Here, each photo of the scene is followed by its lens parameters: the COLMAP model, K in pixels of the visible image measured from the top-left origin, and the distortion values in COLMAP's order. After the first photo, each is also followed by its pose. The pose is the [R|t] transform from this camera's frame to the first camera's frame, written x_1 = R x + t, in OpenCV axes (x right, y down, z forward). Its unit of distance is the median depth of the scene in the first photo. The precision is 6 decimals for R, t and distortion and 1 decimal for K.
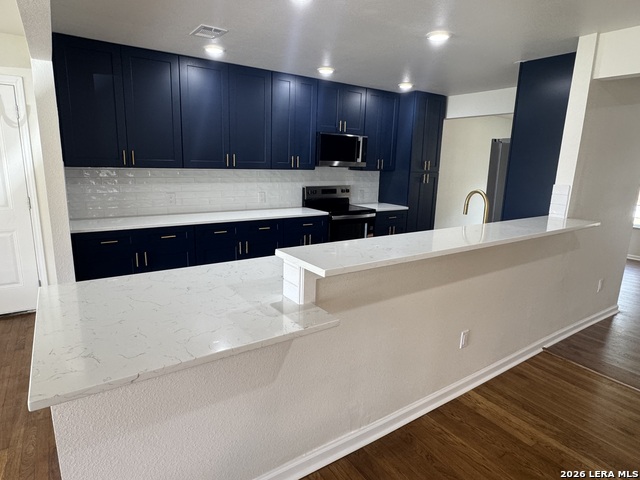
lens RADIAL K [[370.6, 0, 321.9], [0, 370.6, 237.3], [0, 0, 1]] dist [-0.000608, 0.000487]
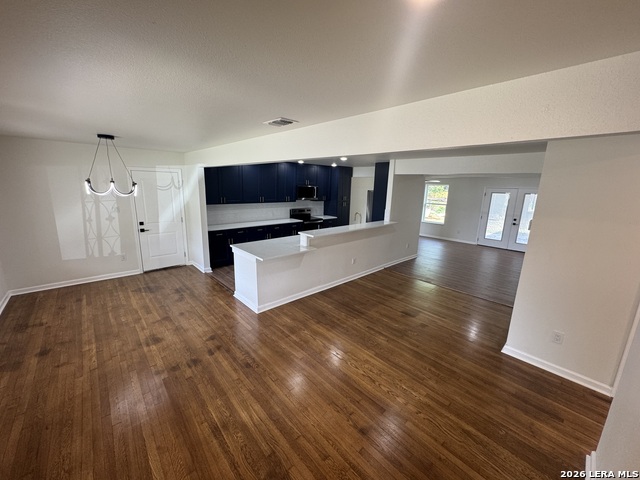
lens RADIAL K [[259.8, 0, 317.5], [0, 259.8, 241.6], [0, 0, 1]] dist [0.000873, -0.000433]
pose [[0.990853, -0.034240, 0.130532, -0.103866], [0.031505, 0.999240, 0.022963, 0.028769], [-0.131219, -0.018641, 0.991178, -0.600457]]
